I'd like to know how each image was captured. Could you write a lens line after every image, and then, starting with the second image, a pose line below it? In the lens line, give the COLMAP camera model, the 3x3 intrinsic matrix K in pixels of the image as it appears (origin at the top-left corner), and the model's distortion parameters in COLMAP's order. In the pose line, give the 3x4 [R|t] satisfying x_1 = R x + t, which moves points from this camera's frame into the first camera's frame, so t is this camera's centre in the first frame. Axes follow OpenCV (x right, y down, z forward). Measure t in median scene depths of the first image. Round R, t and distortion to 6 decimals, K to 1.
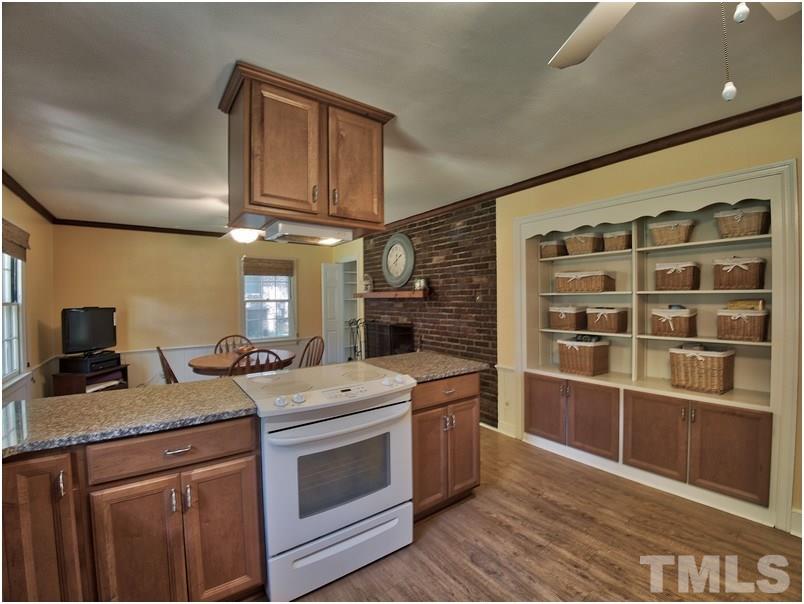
lens RADIAL K [[344.9, 0, 398.2], [0, 344.9, 302.8], [0, 0, 1]] dist [-0.044785, -0.000698]
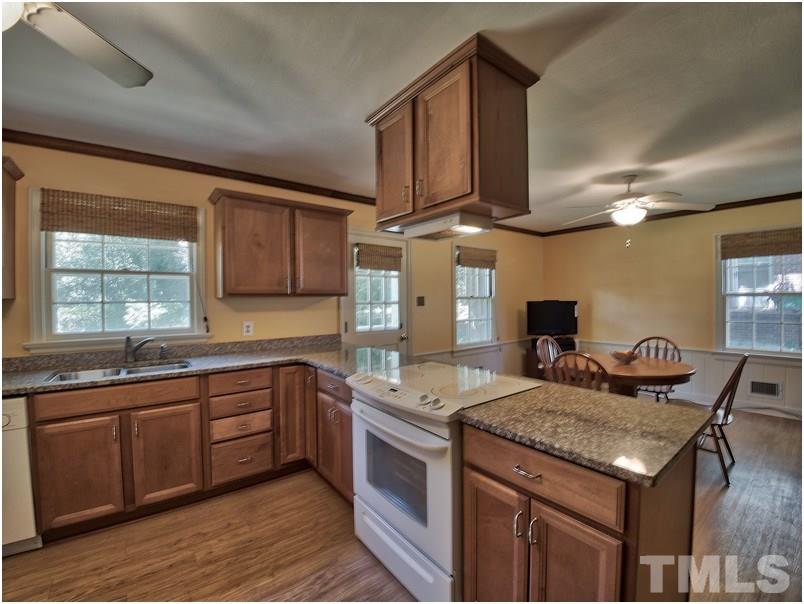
lens RADIAL K [[344.9, 0, 398.2], [0, 344.9, 302.8], [0, 0, 1]] dist [-0.044785, -0.000698]
pose [[0.019120, 0.022808, -0.999557, 0.304614], [0.001489, 0.999738, 0.022840, -0.006593], [0.999816, -0.001925, 0.019081, 0.367847]]
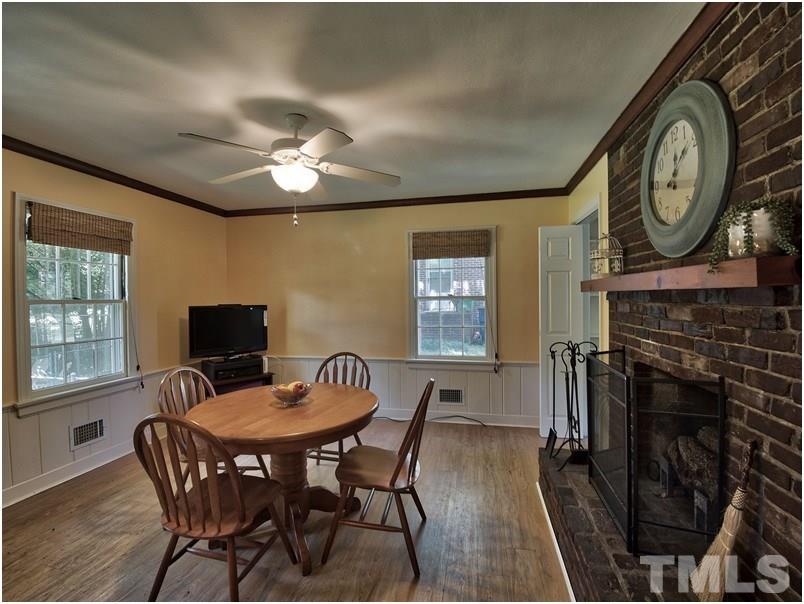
lens RADIAL K [[365.8, 0, 400.2], [0, 365.8, 300.2], [0, 0, 1]] dist [-0.037986, -0.000868]
pose [[0.671761, 0.008741, -0.740716, 0.076615], [-0.004426, 0.999960, 0.007786, -0.007787], [0.740754, -0.001952, 0.671773, 0.629341]]
